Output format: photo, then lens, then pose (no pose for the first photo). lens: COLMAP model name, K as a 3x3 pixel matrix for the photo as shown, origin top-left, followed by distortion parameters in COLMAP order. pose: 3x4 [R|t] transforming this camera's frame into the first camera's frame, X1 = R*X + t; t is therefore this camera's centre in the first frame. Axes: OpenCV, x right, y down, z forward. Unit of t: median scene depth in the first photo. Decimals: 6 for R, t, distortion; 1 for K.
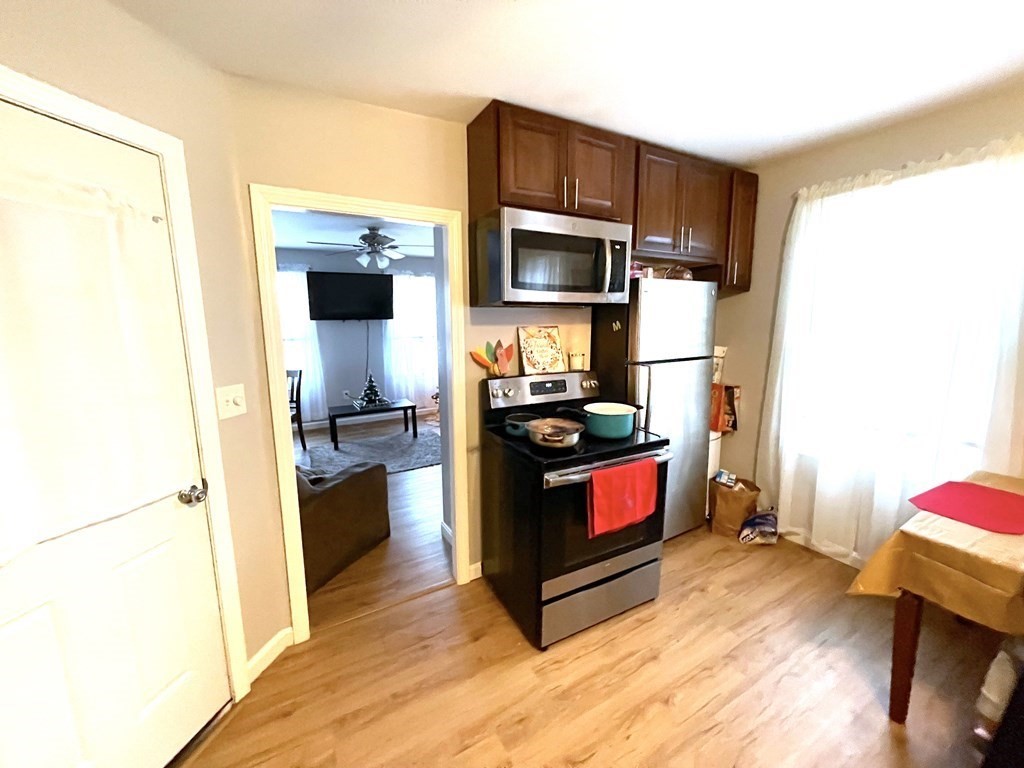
lens RADIAL K [[414.4, 0, 515.7], [0, 414.4, 386.8], [0, 0, 1]] dist [0.001620, 0.000131]
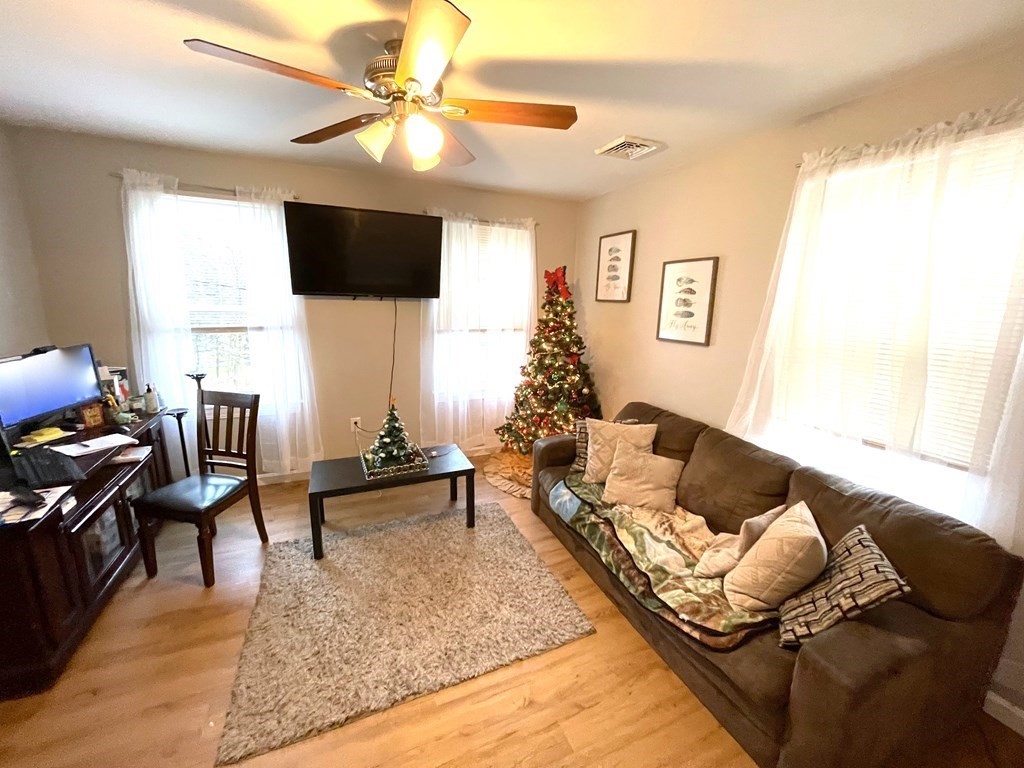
lens RADIAL K [[414.4, 0, 511.4], [0, 414.4, 387.0], [0, 0, 1]] dist [0.001620, 0.000131]
pose [[0.993731, 0.059460, -0.094672, -0.155162], [-0.054433, 0.997011, 0.054826, -0.089241], [0.097649, -0.049329, 0.993998, 0.500995]]
